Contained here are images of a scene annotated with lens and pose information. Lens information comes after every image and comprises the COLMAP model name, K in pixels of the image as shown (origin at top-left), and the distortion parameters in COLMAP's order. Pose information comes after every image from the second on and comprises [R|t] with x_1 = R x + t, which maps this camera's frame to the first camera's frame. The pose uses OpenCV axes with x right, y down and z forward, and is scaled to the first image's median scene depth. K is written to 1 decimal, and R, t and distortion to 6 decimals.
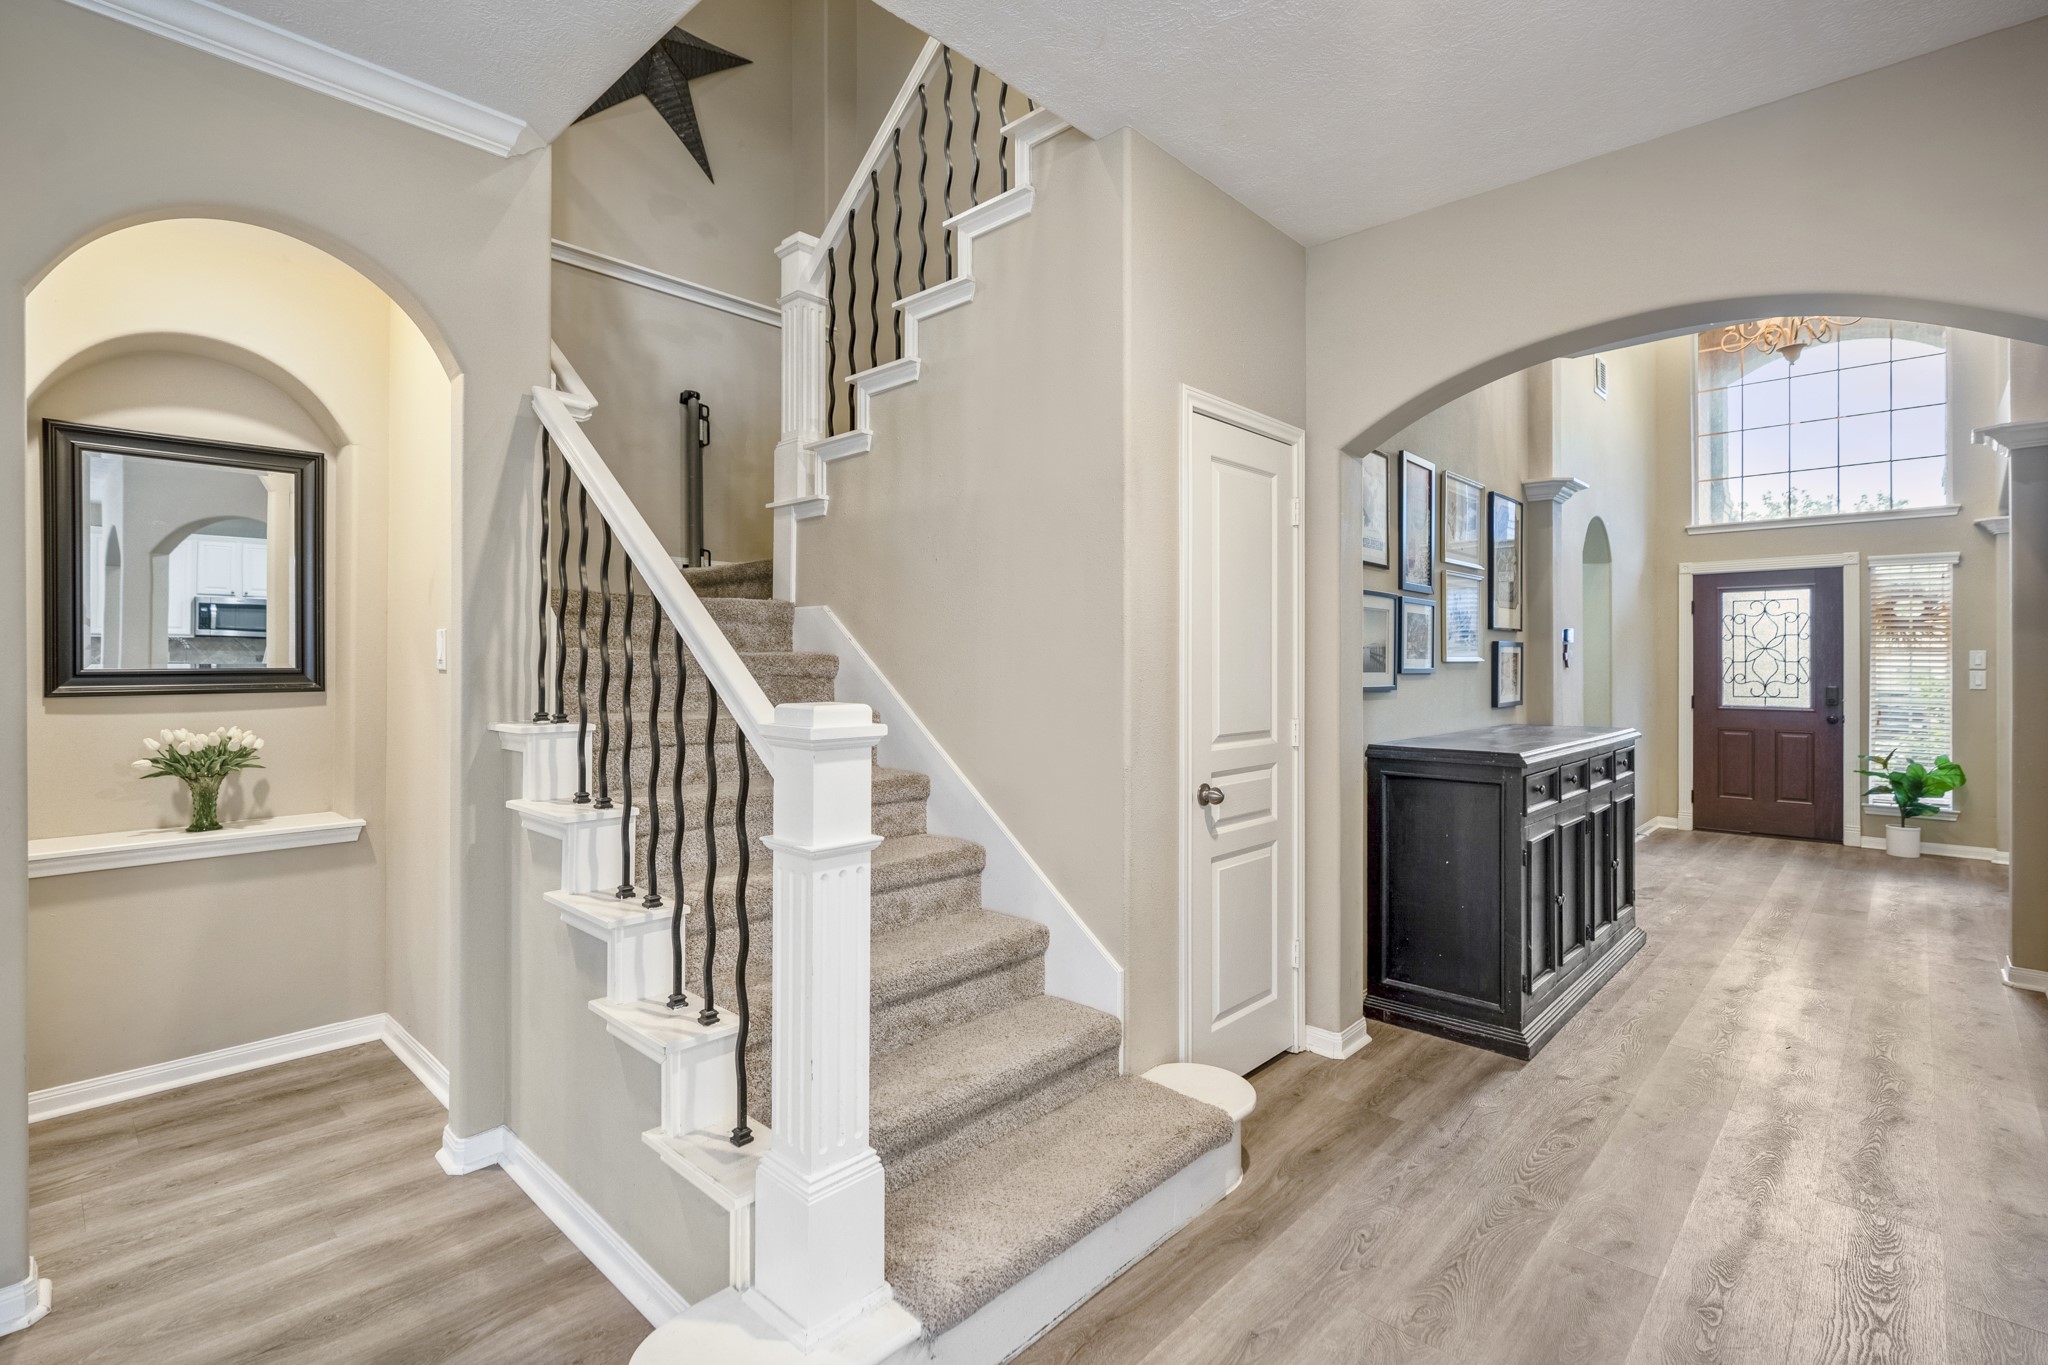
lens RADIAL K [[963.5, 0, 1006.2], [0, 963.5, 657.2], [0, 0, 1]] dist [-0.010027, 0.004362]
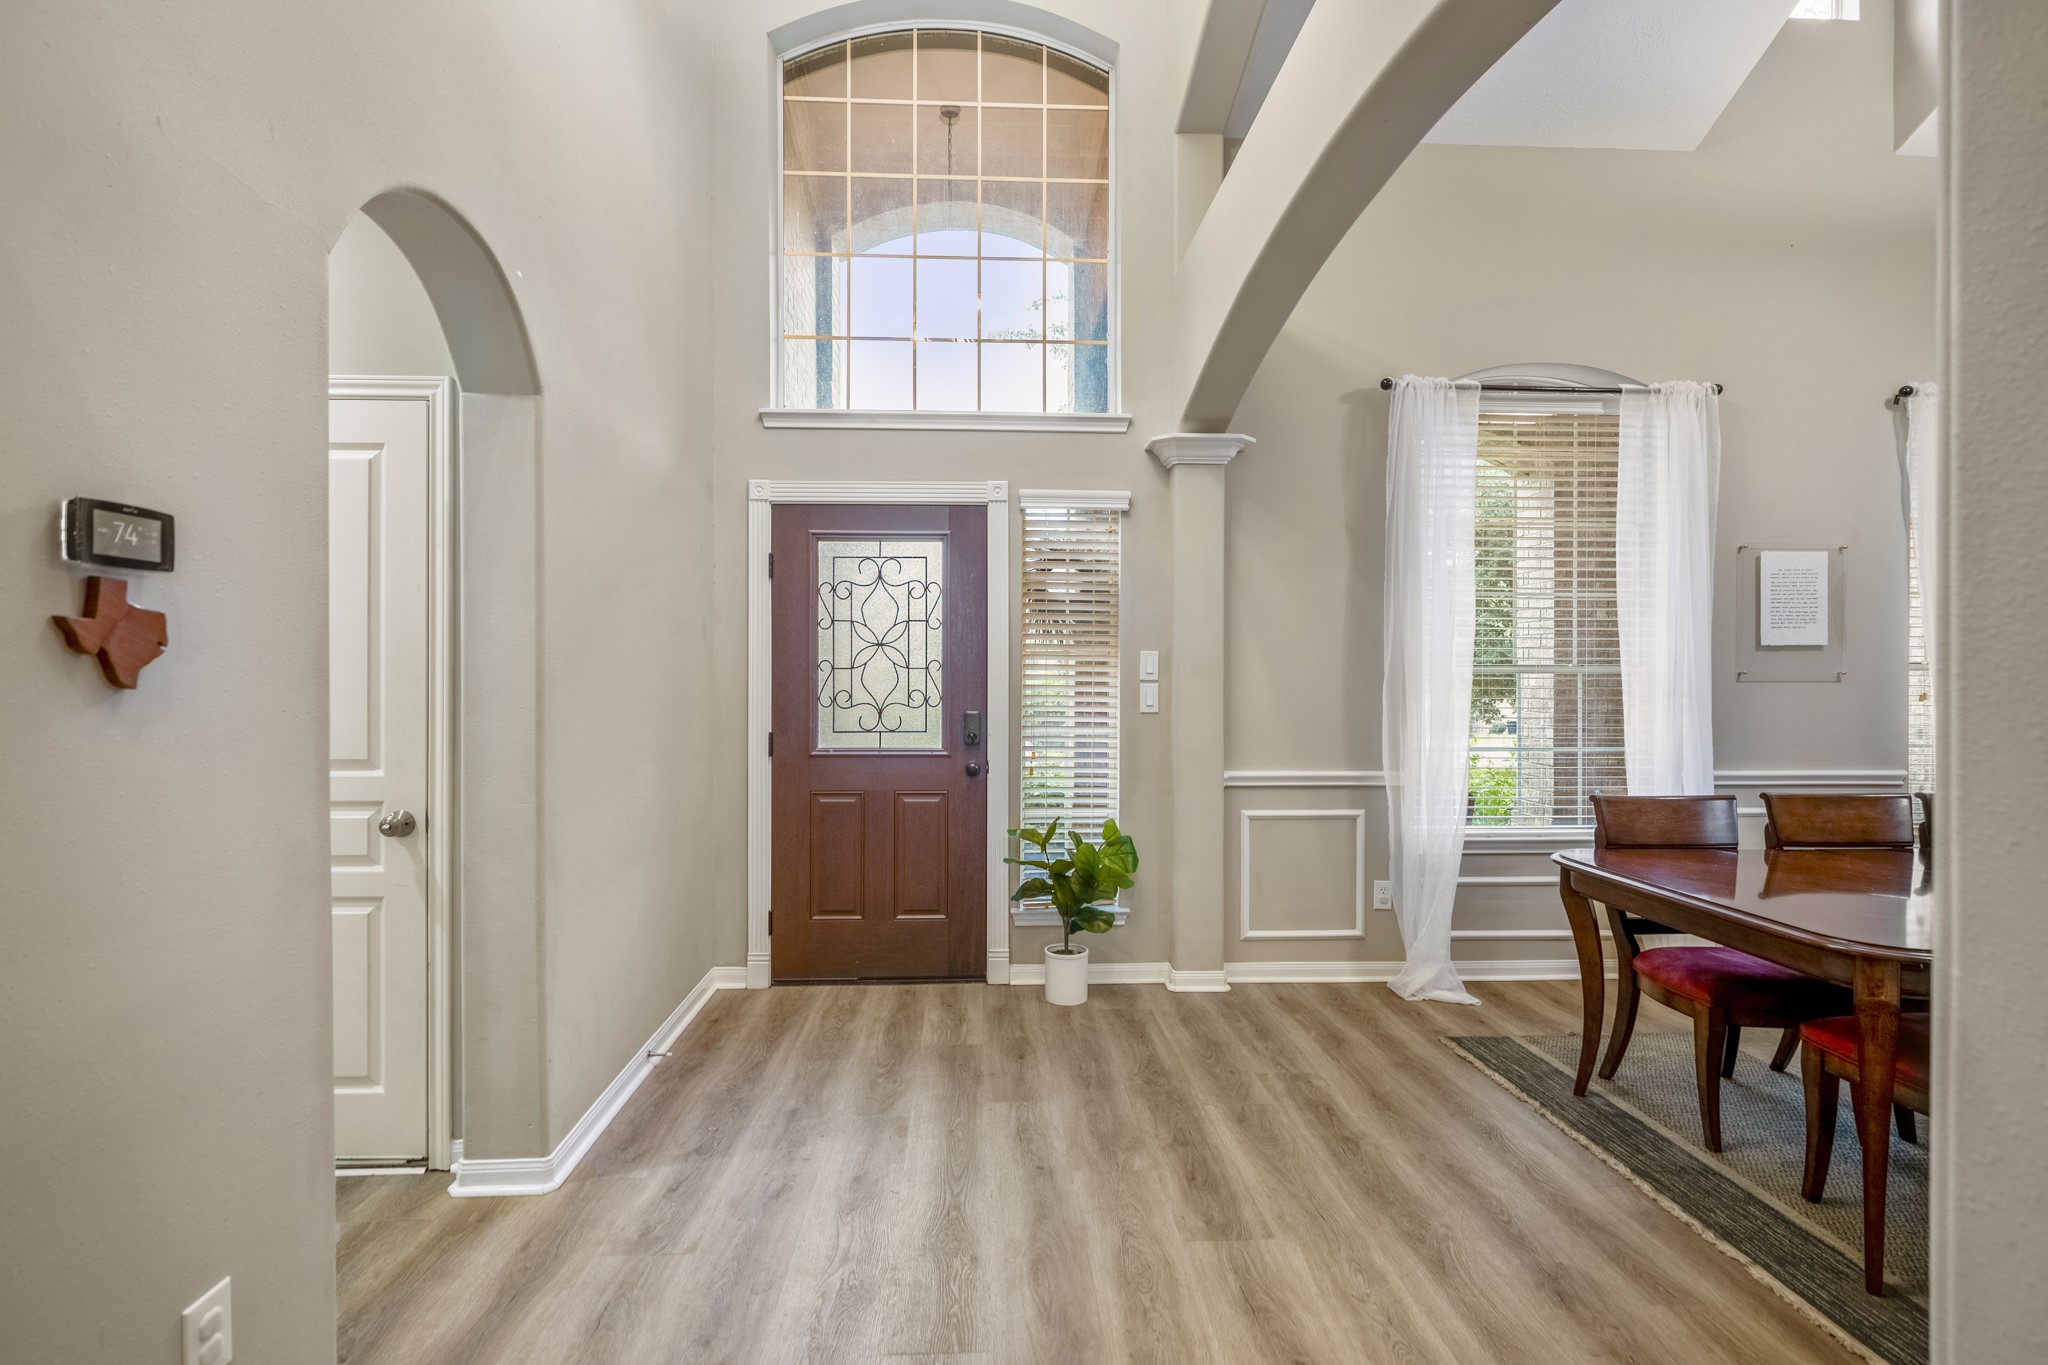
lens RADIAL K [[963.5, 0, 1013.9], [0, 963.5, 674.8], [0, 0, 1]] dist [-0.010027, 0.004362]
pose [[0.699114, -0.001909, 0.715008, 0.438057], [-0.003219, 0.999978, 0.005817, 0.004927], [-0.715003, -0.006368, 0.699092, 0.544049]]
